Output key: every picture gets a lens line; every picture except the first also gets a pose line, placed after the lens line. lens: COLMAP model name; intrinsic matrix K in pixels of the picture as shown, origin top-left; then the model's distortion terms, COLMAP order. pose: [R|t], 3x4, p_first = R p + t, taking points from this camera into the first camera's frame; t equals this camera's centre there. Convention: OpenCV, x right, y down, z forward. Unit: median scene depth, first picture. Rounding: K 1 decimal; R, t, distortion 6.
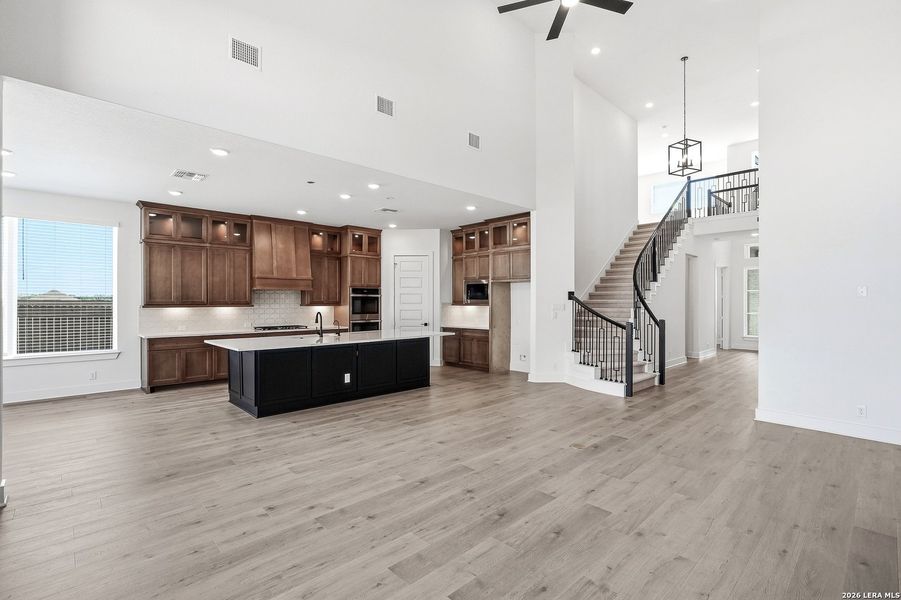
lens RADIAL K [[418.0, 0, 445.6], [0, 418.0, 301.7], [0, 0, 1]] dist [-0.003845, 0.000722]
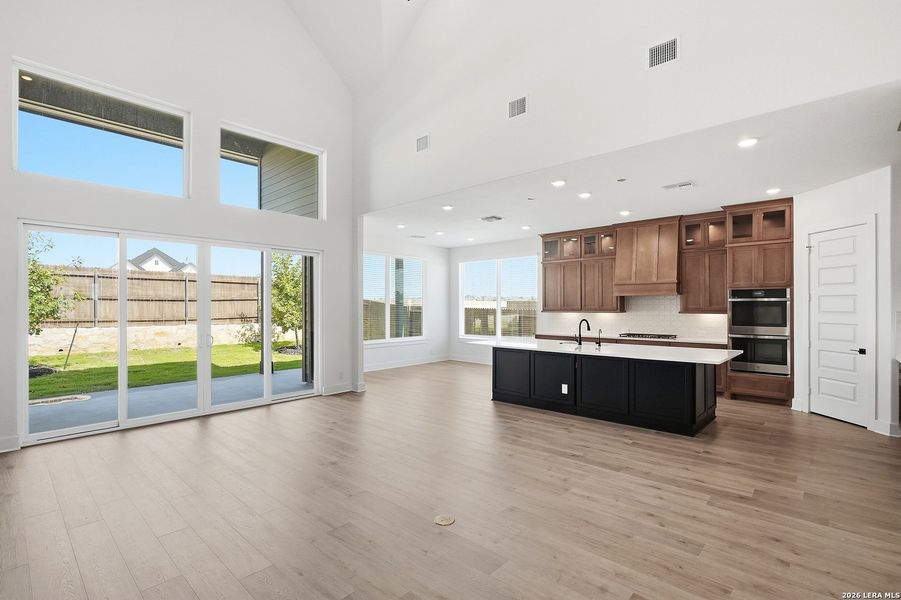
lens RADIAL K [[420.2, 0, 449.3], [0, 420.2, 303.4], [0, 0, 1]] dist [-0.007040, 0.000791]
pose [[0.073546, -0.007081, -0.997267, 0.535797], [-0.000748, 0.999974, -0.007156, -0.003847], [0.997292, 0.001272, 0.073539, 0.508500]]
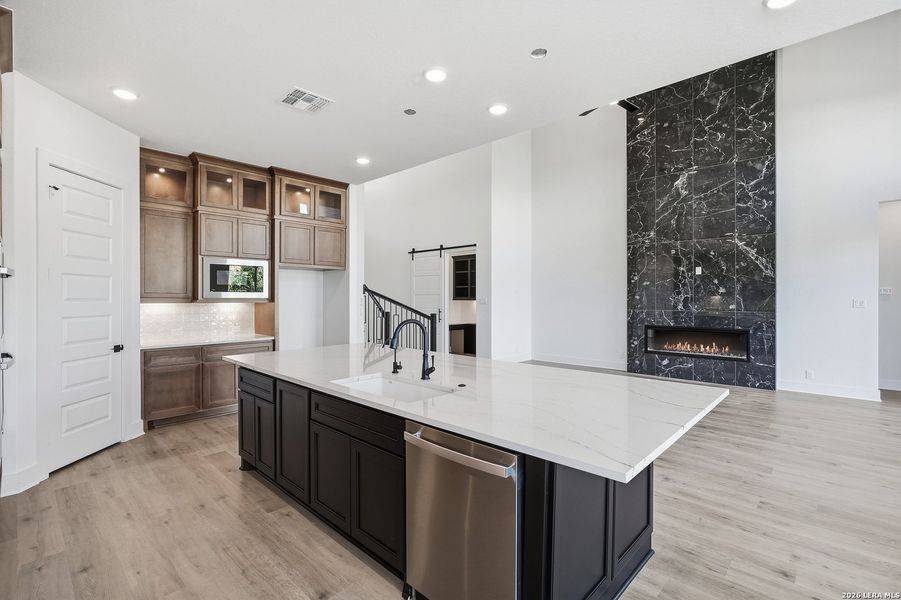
lens RADIAL K [[416.5, 0, 447.6], [0, 416.5, 297.6], [0, 0, 1]] dist [-0.007395, 0.000253]
pose [[-0.057110, -0.000745, 0.998368, -0.578861], [0.001706, 0.999998, 0.000843, 0.002734], [-0.998366, 0.001751, -0.057109, 0.814927]]
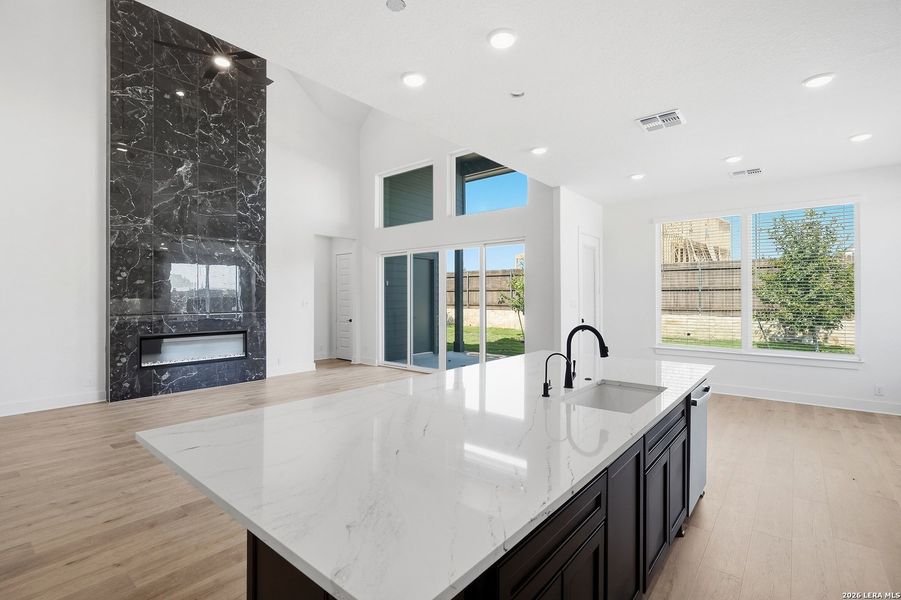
lens RADIAL K [[416.5, 0, 447.6], [0, 416.5, 297.6], [0, 0, 1]] dist [-0.007395, 0.000253]
pose [[-0.992460, 0.001696, -0.122560, -0.109834], [0.001782, 0.999998, -0.000597, 0.001274], [0.122559, -0.000811, -0.992461, 1.120389]]
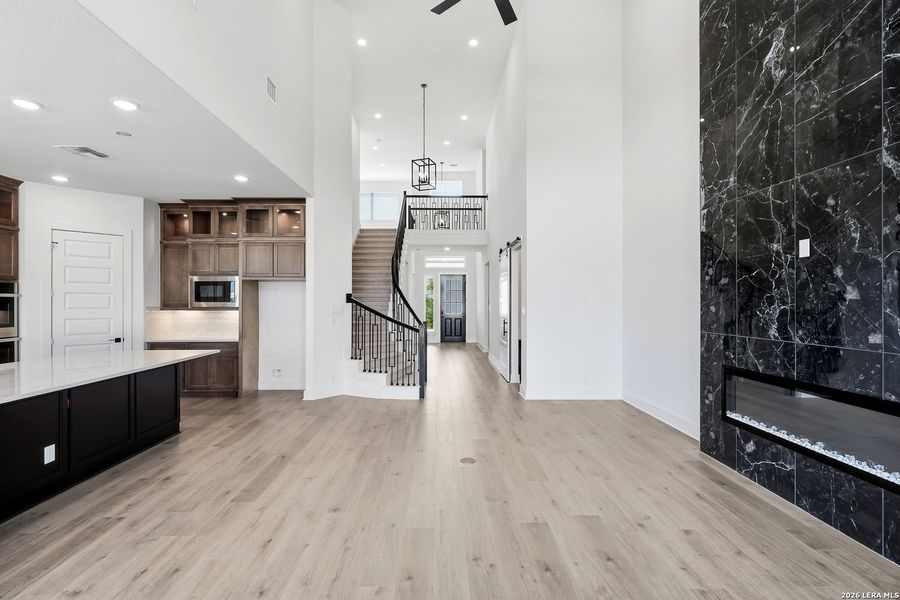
lens RADIAL K [[417.5, 0, 445.1], [0, 417.5, 301.7], [0, 0, 1]] dist [-0.003845, 0.000722]
pose [[0.672983, -0.000222, 0.739658, -0.219026], [0.001586, 0.999998, -0.001142, -0.004834], [-0.739656, 0.001941, 0.672982, 0.215951]]
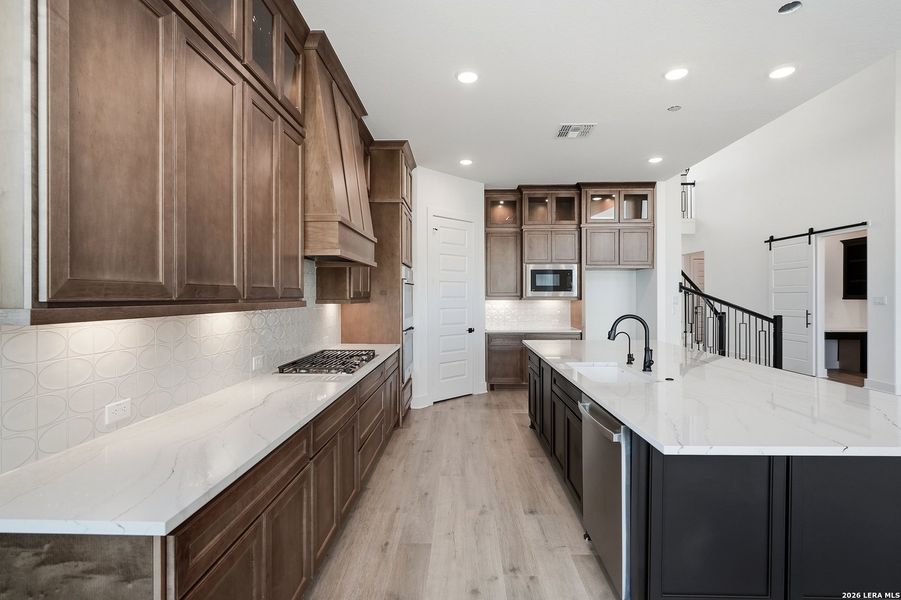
lens RADIAL K [[422.2, 0, 449.0], [0, 422.2, 296.9], [0, 0, 1]] dist [-0.004130, 0.000160]
pose [[0.703408, -0.001465, 0.710785, -0.620907], [0.002633, 0.999996, -0.000545, 0.004505], [-0.710781, 0.002255, 0.703409, 0.679614]]
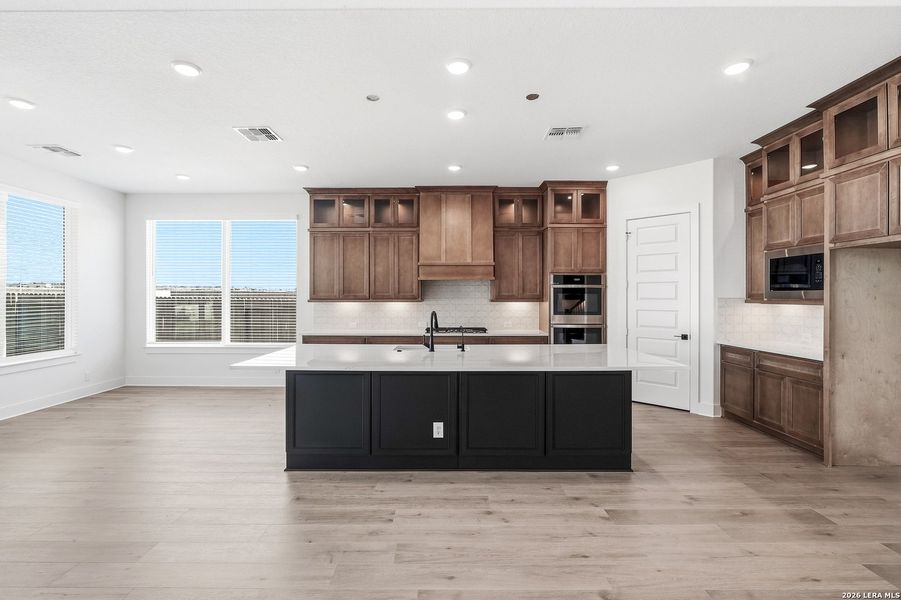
lens RADIAL K [[416.5, 0, 447.6], [0, 416.5, 297.6], [0, 0, 1]] dist [-0.007395, 0.000253]
pose [[0.725676, 0.001096, -0.688036, 0.122490], [-0.001464, 0.999999, 0.000050, 0.003275], [0.688035, 0.000971, 0.725676, 0.458165]]
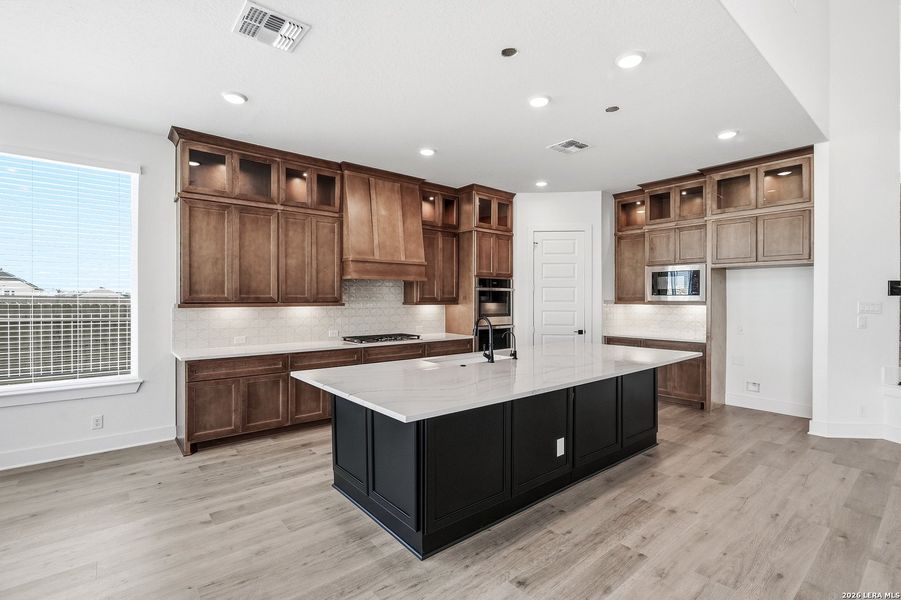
lens RADIAL K [[418.0, 0, 449.2], [0, 418.0, 299.6], [0, 0, 1]] dist [-0.004176, -0.000042]
pose [[0.998111, 0.001133, -0.061425, -0.259140], [-0.001053, 0.999999, 0.001332, 0.001247], [0.061427, -0.001265, 0.998111, 0.366132]]
